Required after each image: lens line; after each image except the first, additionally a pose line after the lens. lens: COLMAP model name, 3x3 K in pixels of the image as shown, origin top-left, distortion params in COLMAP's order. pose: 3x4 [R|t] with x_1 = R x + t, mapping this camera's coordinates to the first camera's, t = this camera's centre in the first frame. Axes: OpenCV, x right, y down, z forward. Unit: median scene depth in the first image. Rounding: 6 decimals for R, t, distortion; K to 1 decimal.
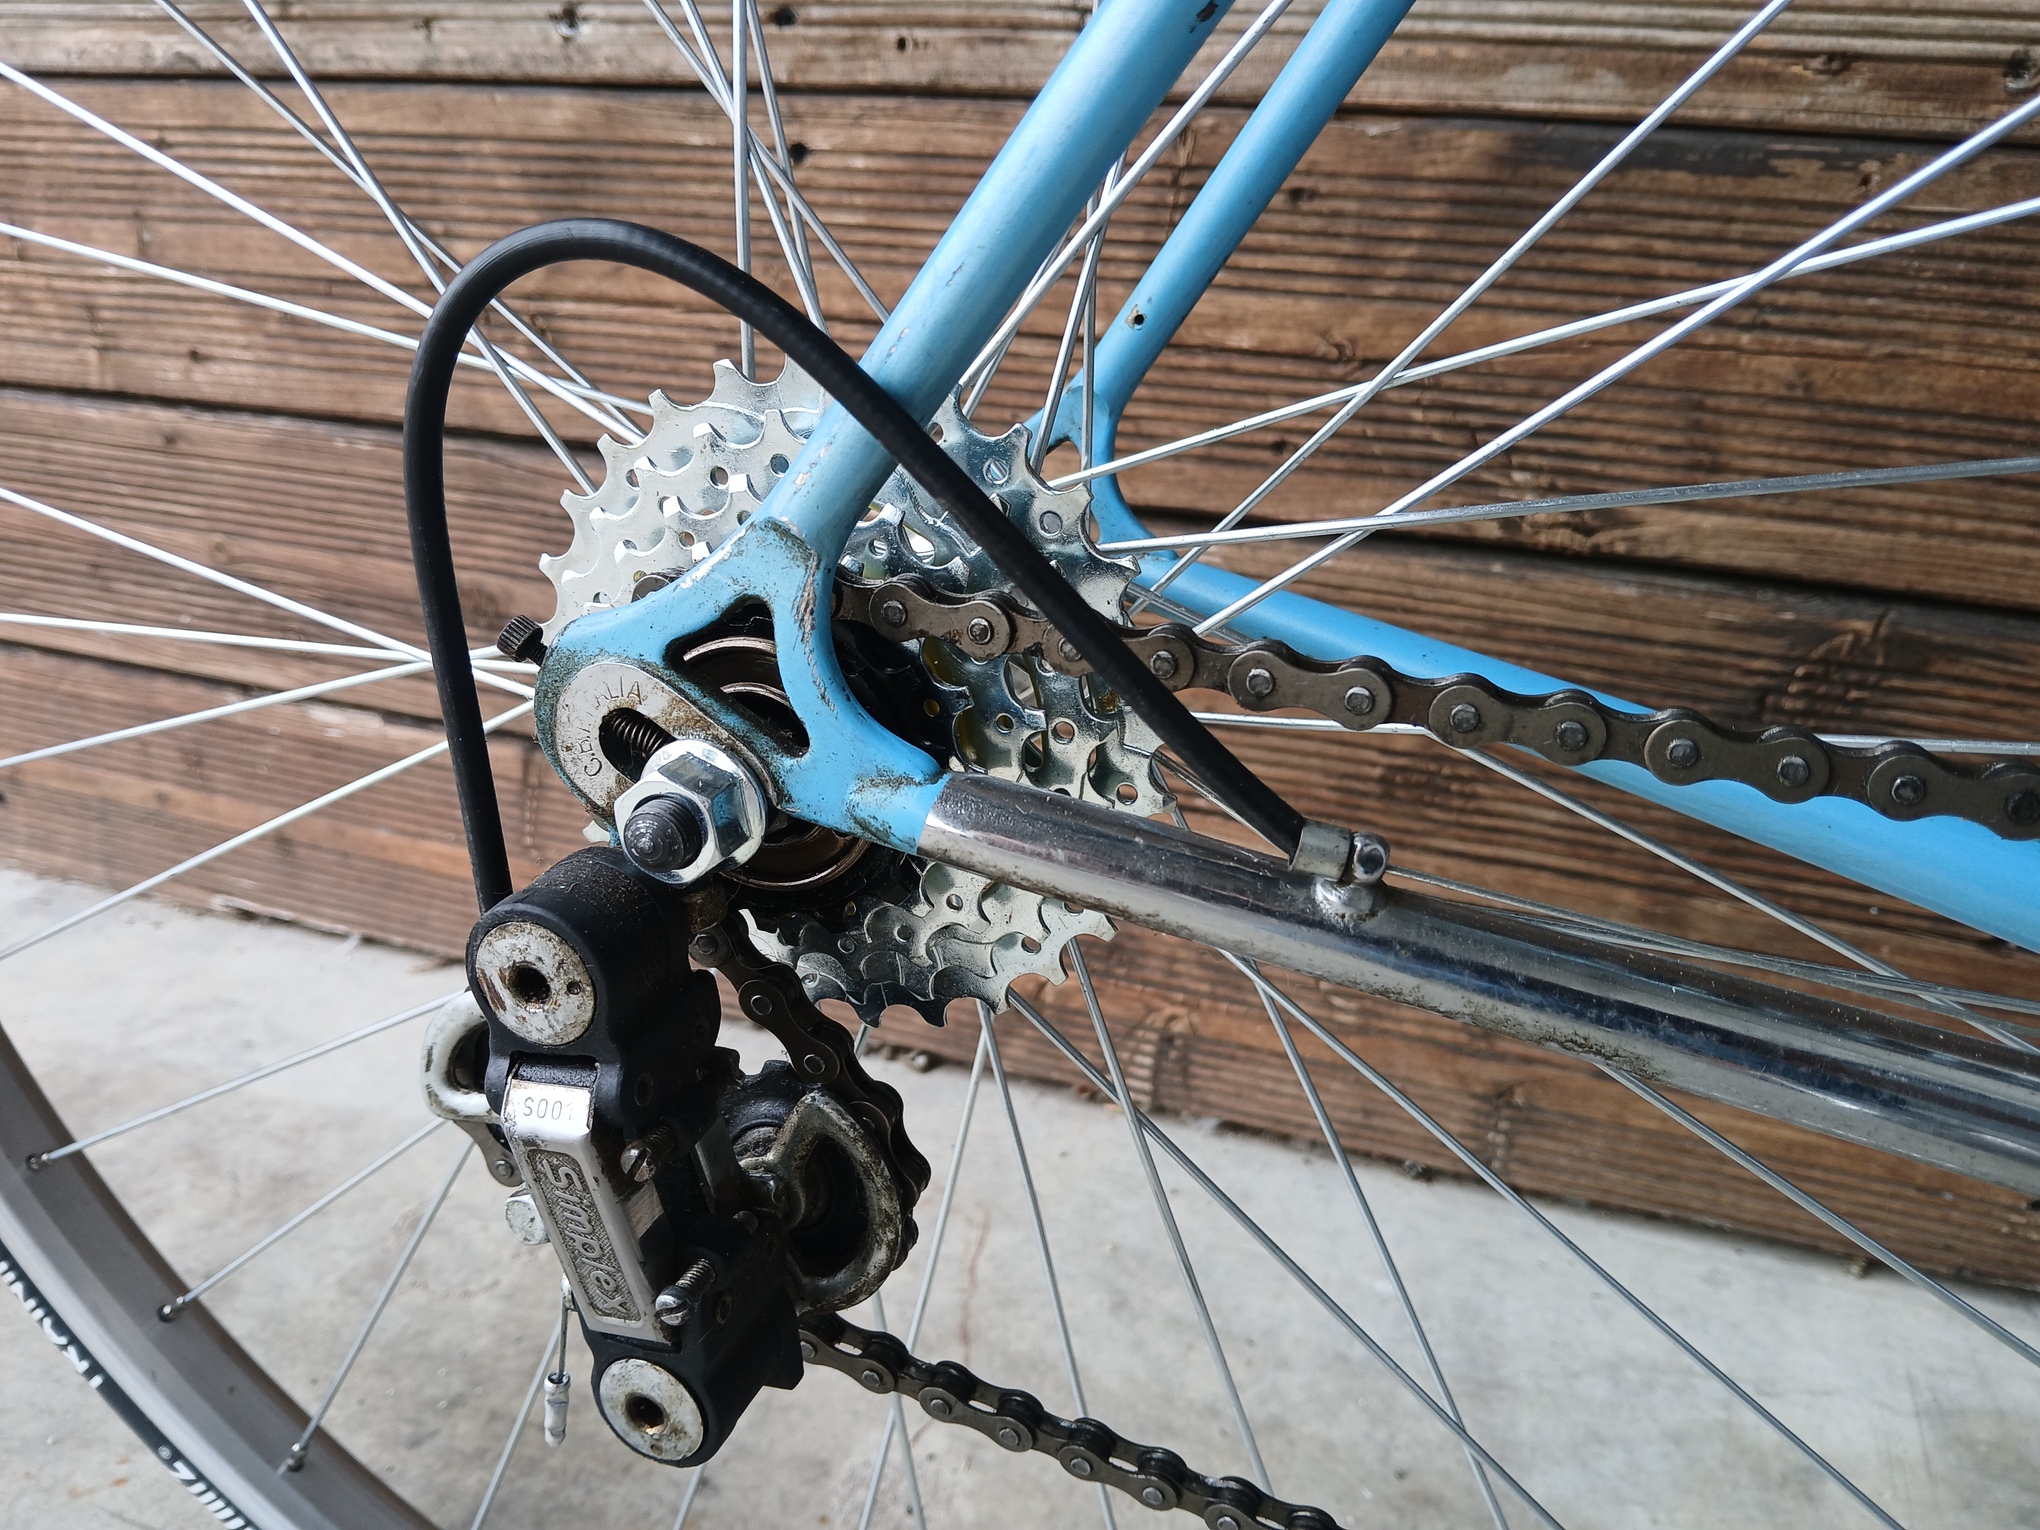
lens RADIAL K [[1603.0, 0, 990.8], [0, 1603.0, 773.4], [0, 0, 1]] dist [0.023112, -0.089203]
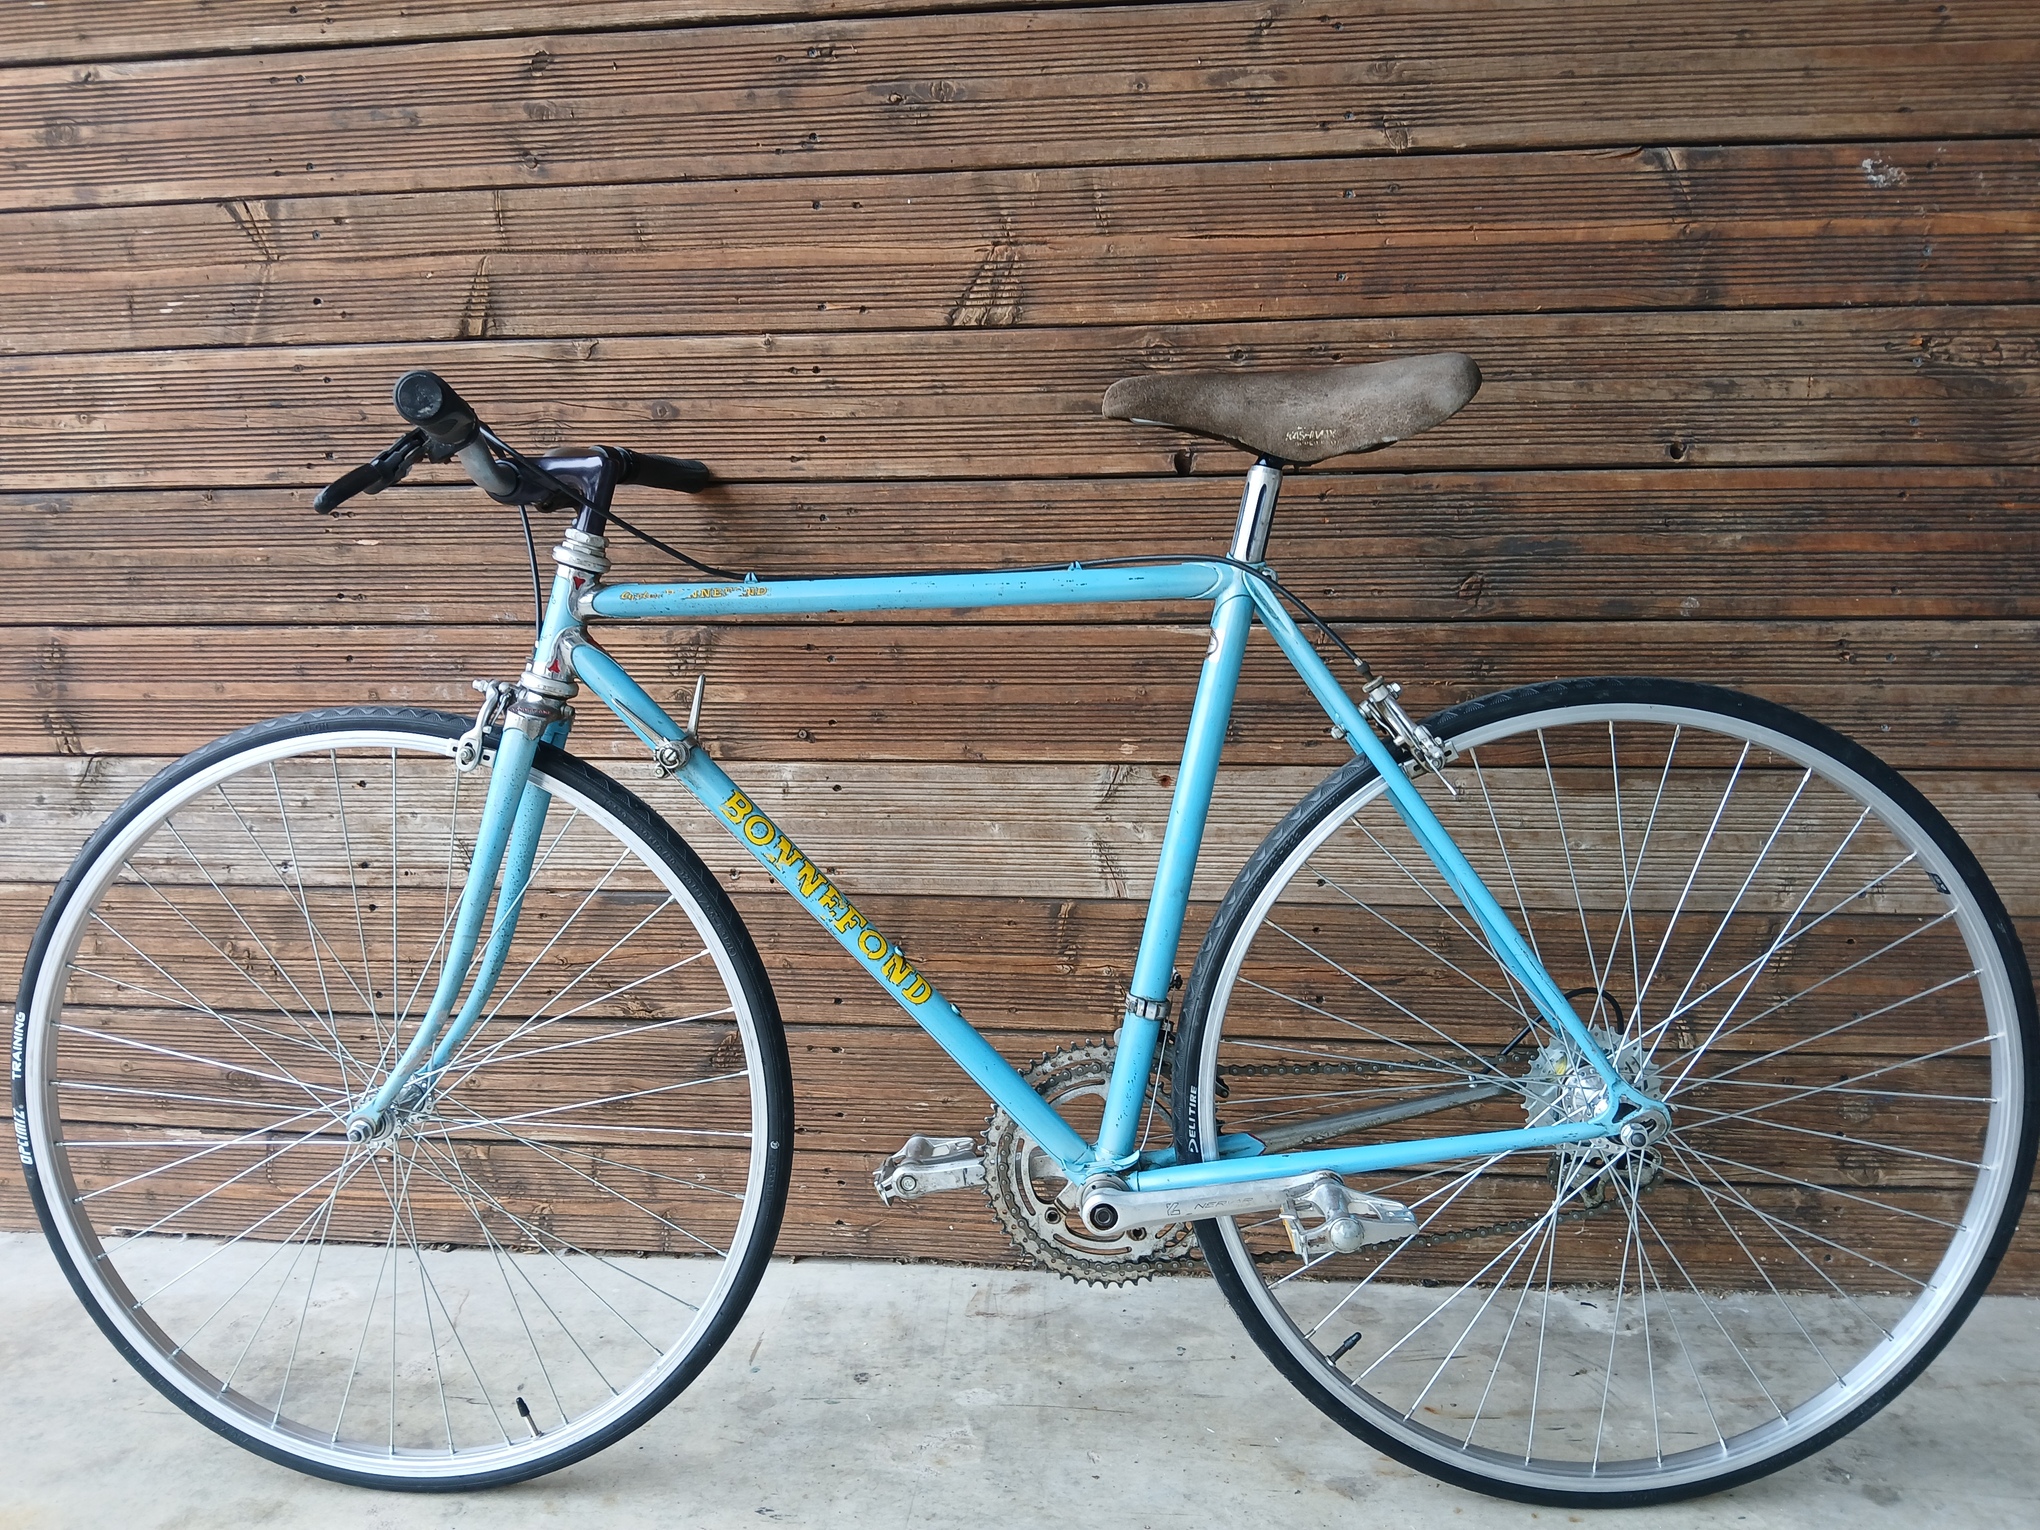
lens RADIAL K [[1603.0, 0, 985.1], [0, 1603.0, 778.1], [0, 0, 1]] dist [0.023112, -0.089203]
pose [[0.974233, -0.079509, 0.211063, 0.403154], [0.125468, 0.968692, -0.214227, 0.158390], [-0.187423, 0.235189, 0.953708, -2.235478]]
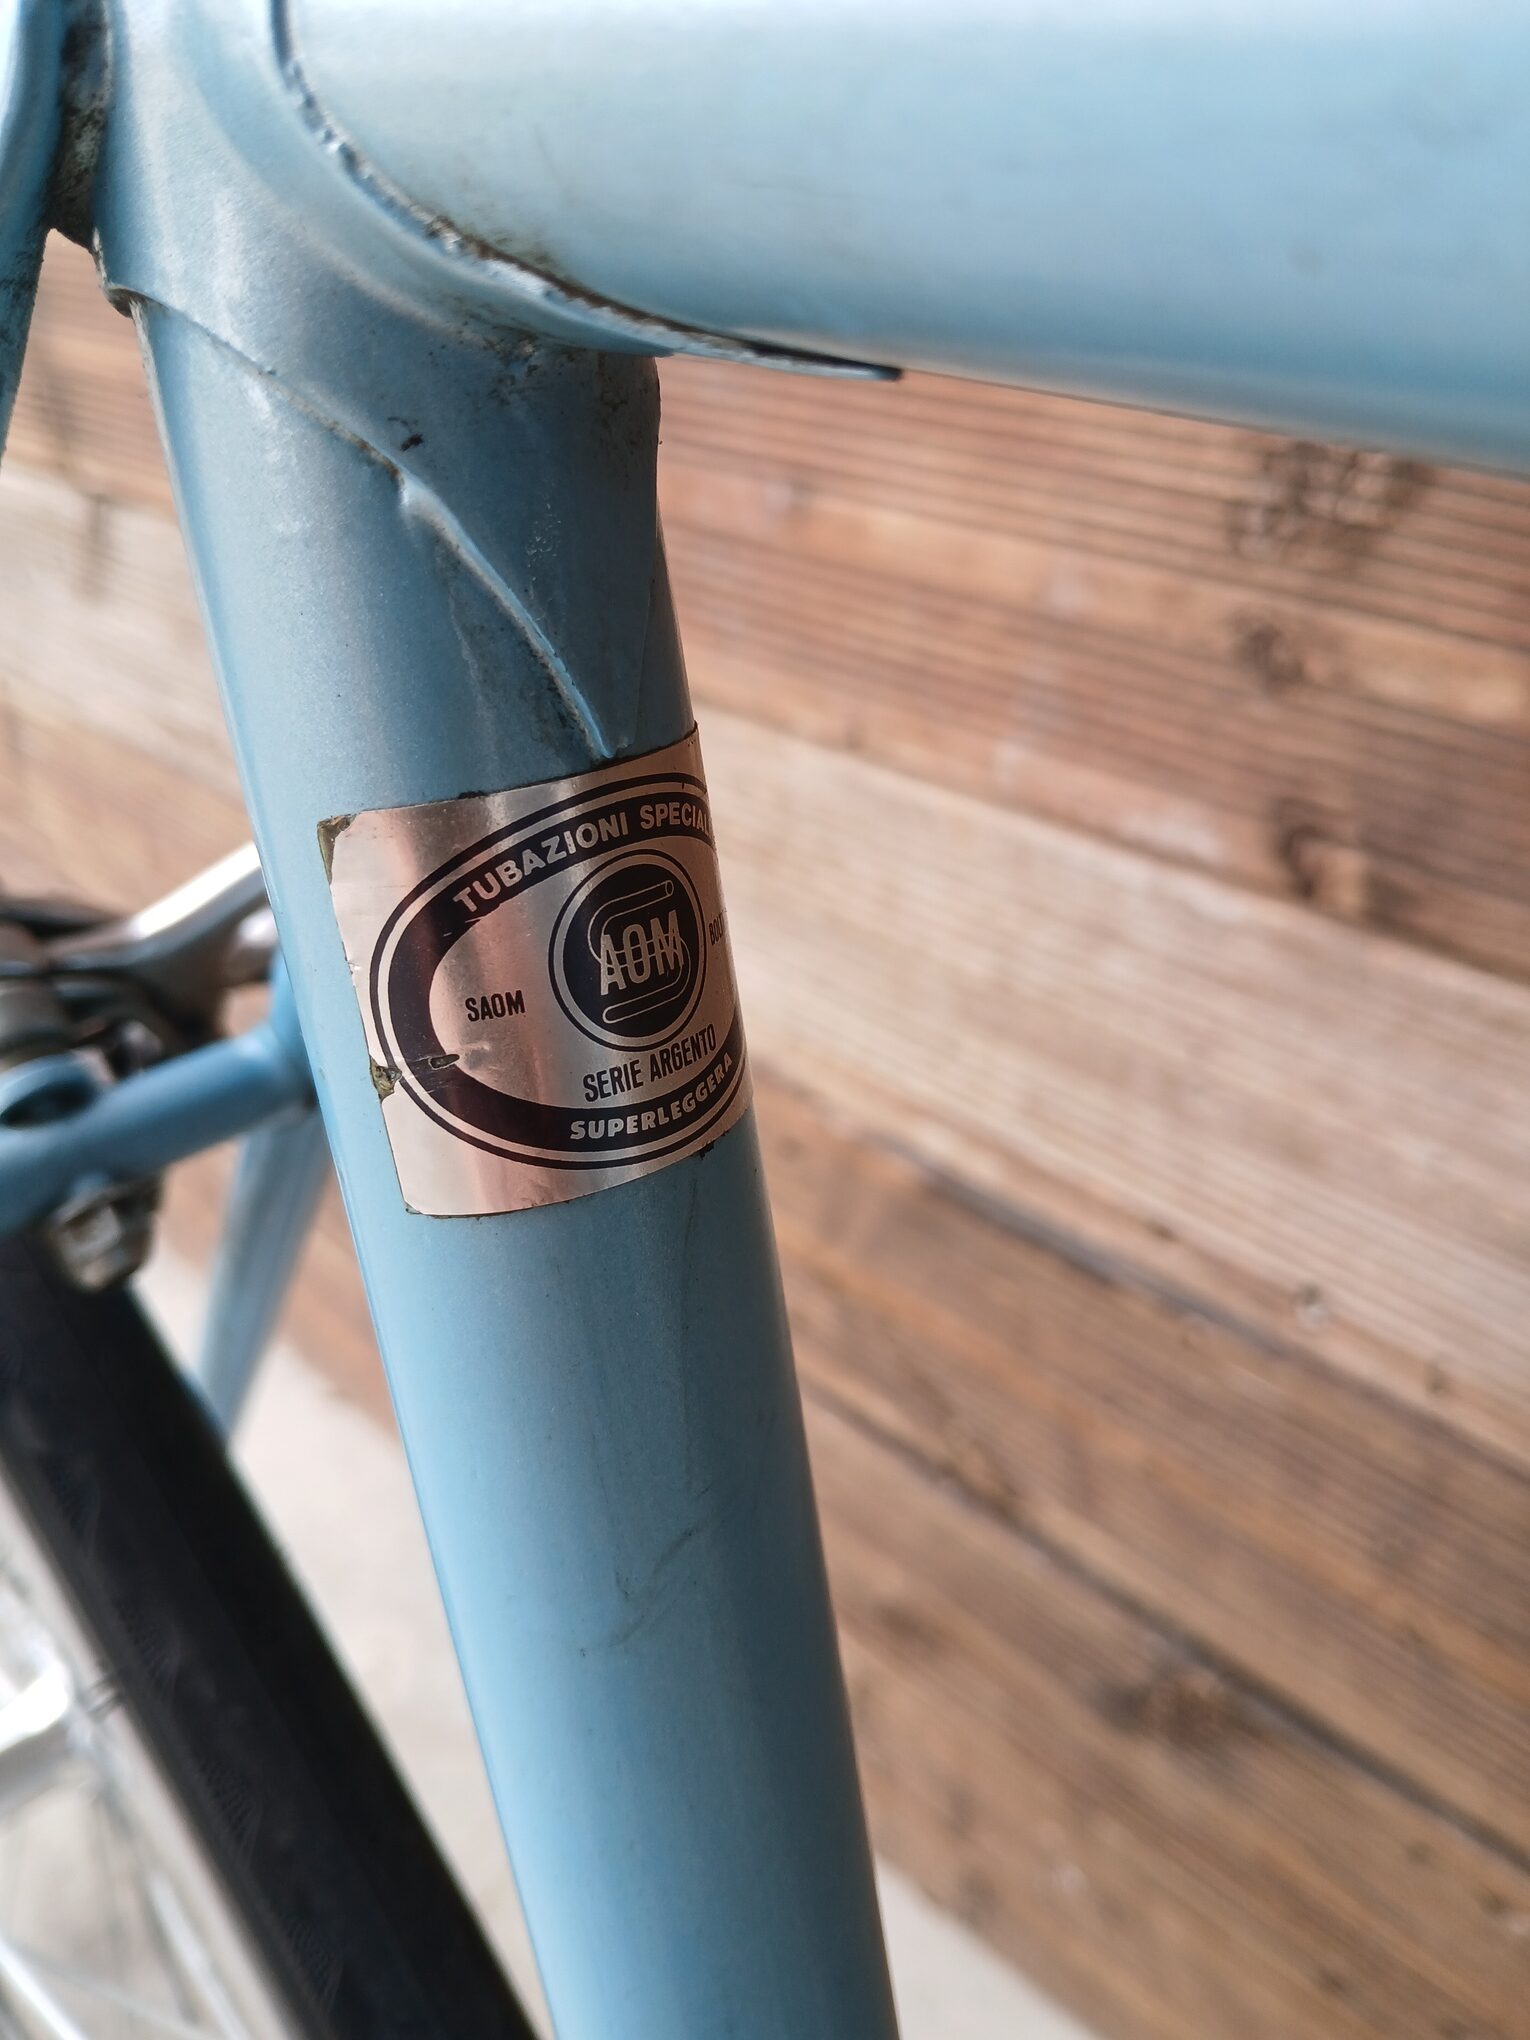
lens RADIAL K [[1603.0, 0, 760.9], [0, 1603.0, 1014.5], [0, 0, 1]] dist [0.023112, -0.089203]
pose [[0.910395, 0.186946, -0.369098, 0.589318], [-0.144096, 0.979510, 0.140696, -0.619200], [0.387838, -0.074903, 0.918679, -0.033048]]
